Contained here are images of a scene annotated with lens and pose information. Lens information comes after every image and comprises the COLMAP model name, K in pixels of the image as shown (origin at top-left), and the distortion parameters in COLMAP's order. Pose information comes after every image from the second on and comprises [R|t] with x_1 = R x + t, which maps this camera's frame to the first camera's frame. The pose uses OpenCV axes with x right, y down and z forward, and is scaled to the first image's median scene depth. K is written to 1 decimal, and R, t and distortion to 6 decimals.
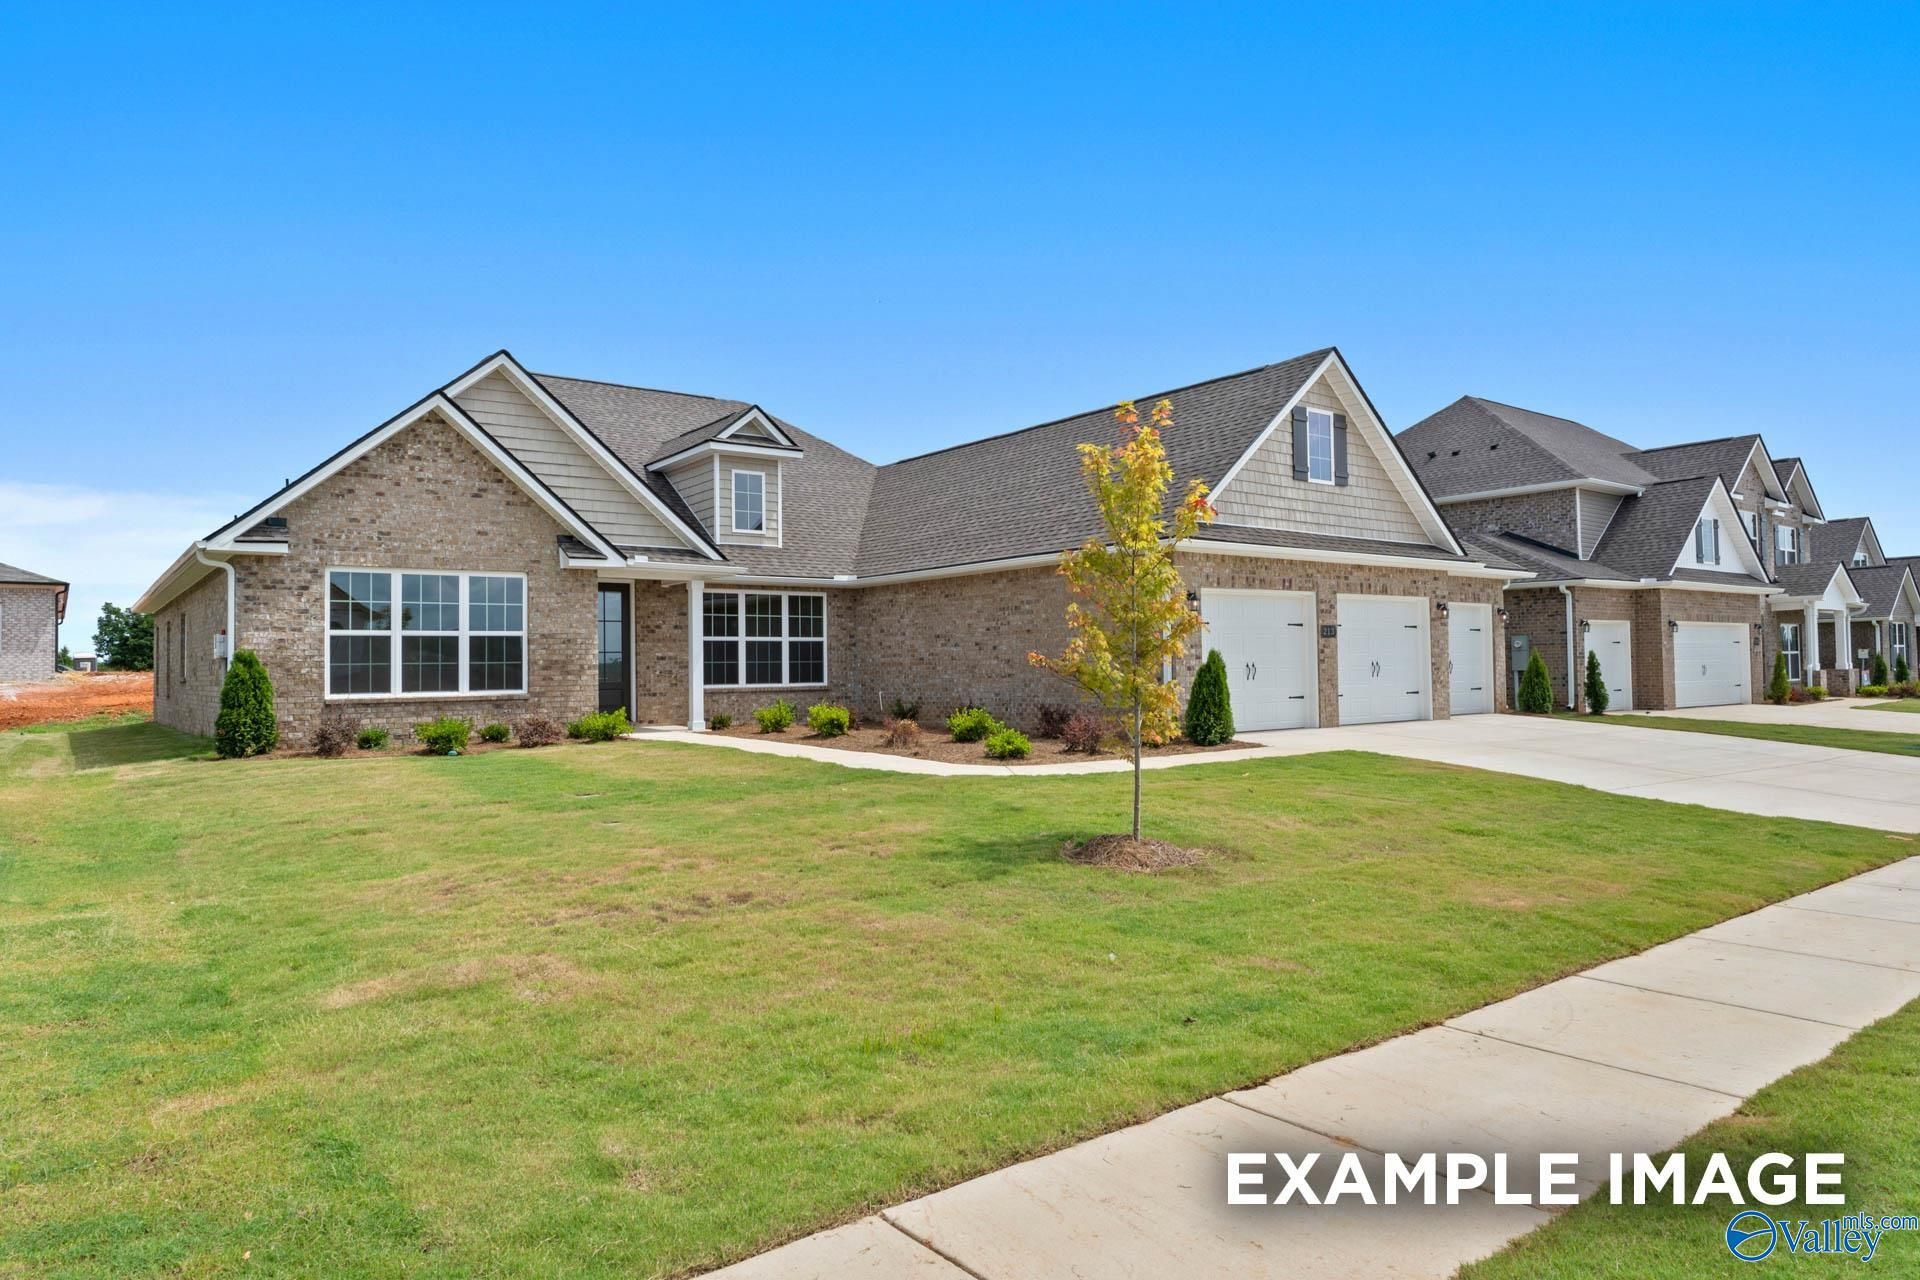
lens RADIAL K [[1093.8, 0, 960.0], [0, 1093.8, 661.4], [0, 0, 1]] dist [0.000835, -0.000212]
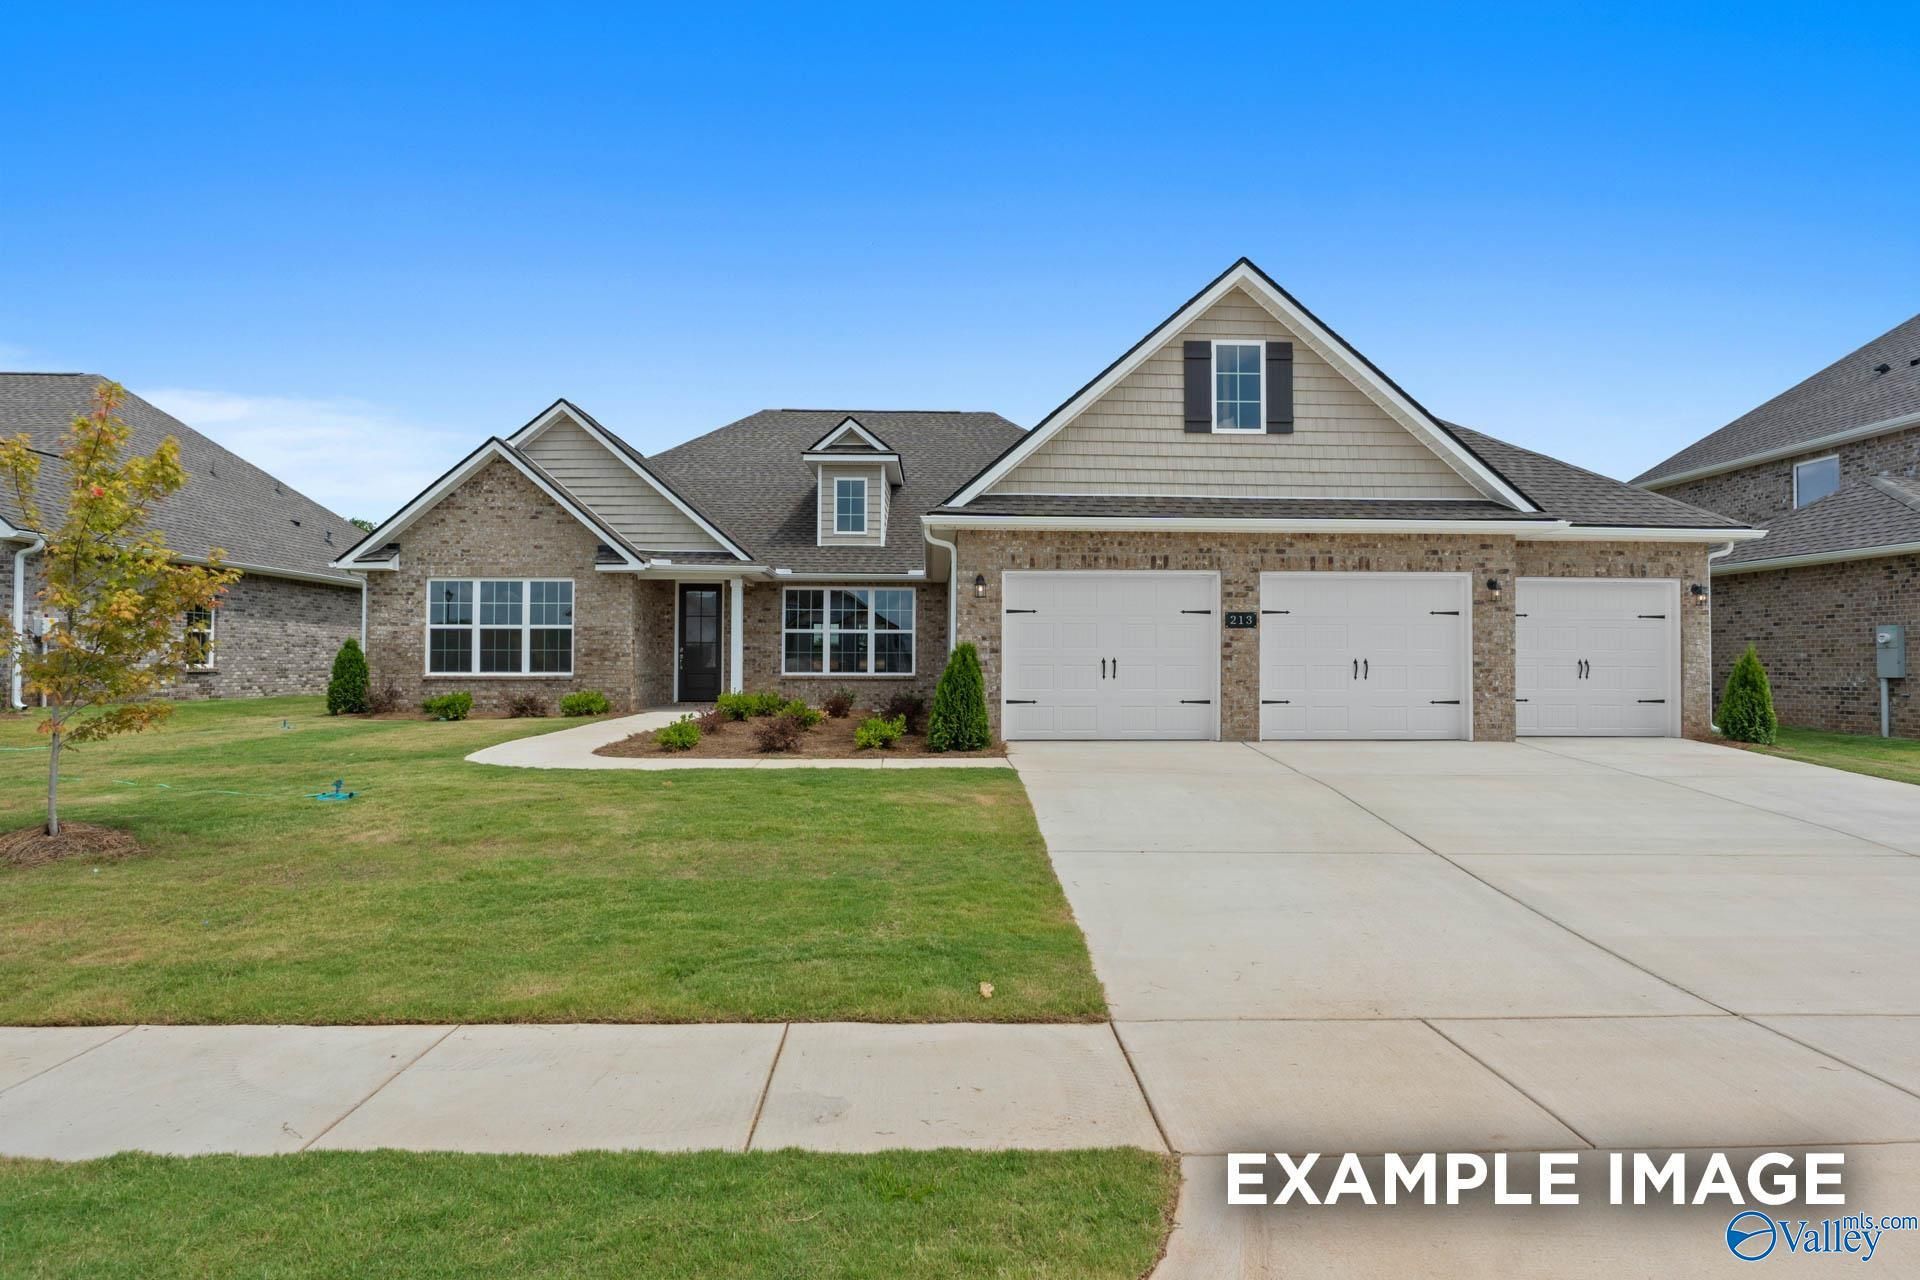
lens RADIAL K [[994.0, 0, 960.3], [0, 994.0, 658.3], [0, 0, 1]] dist [-0.004843, -0.000263]
pose [[0.839214, 0.013216, -0.543641, 0.567652], [-0.010581, 0.999912, 0.007974, -0.003396], [0.543699, -0.000940, 0.839280, 0.292898]]
